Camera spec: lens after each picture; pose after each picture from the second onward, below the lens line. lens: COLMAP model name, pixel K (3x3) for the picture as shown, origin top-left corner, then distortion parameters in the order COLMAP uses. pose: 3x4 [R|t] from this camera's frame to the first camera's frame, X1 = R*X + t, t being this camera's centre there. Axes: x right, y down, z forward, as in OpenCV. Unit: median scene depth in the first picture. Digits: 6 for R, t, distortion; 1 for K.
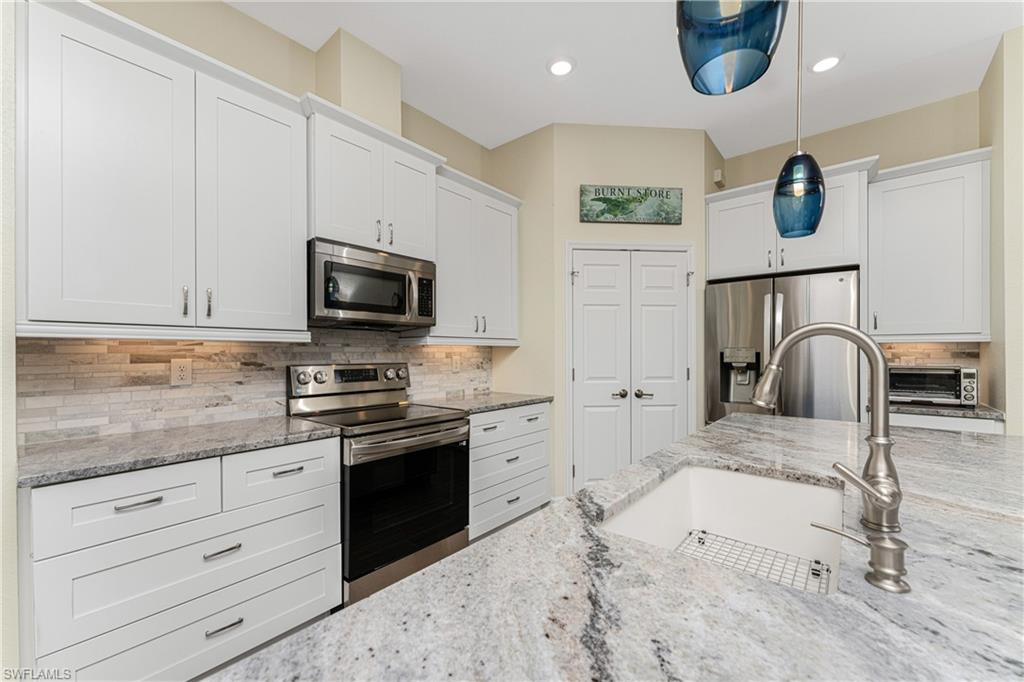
lens RADIAL K [[410.1, 0, 509.0], [0, 410.1, 353.7], [0, 0, 1]] dist [-0.000690, -0.000061]
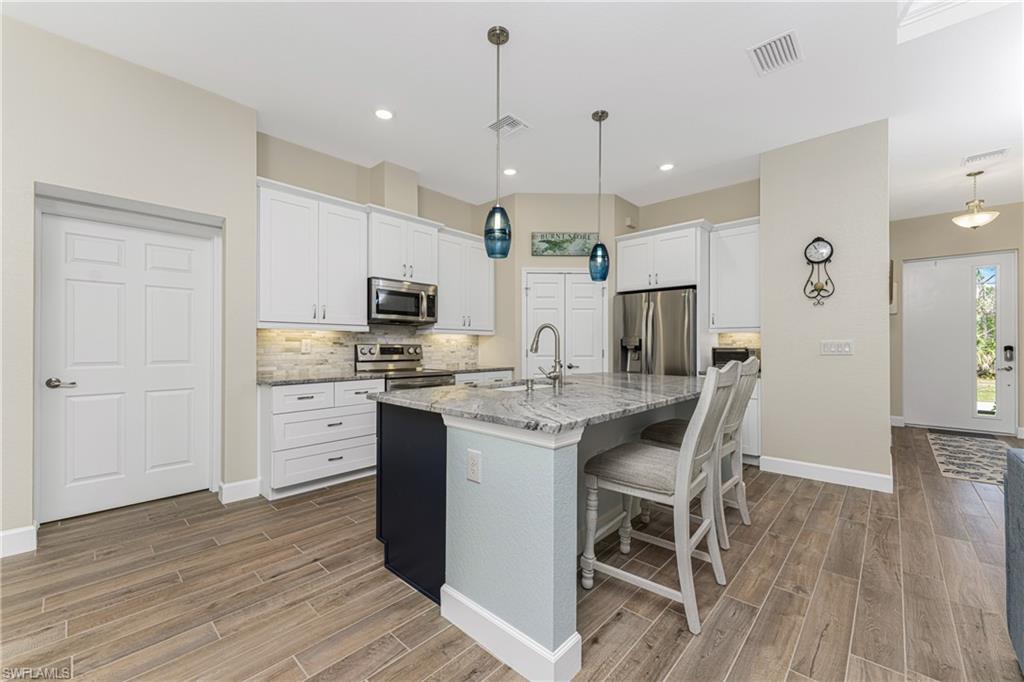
lens RADIAL K [[407.1, 0, 509.6], [0, 407.1, 345.0], [0, 0, 1]] dist [-0.000824, -0.000243]
pose [[0.998381, 0.003756, -0.056749, 0.210538], [-0.004013, 0.999982, -0.004416, 0.030605], [0.056732, 0.004637, 0.998379, -0.650226]]
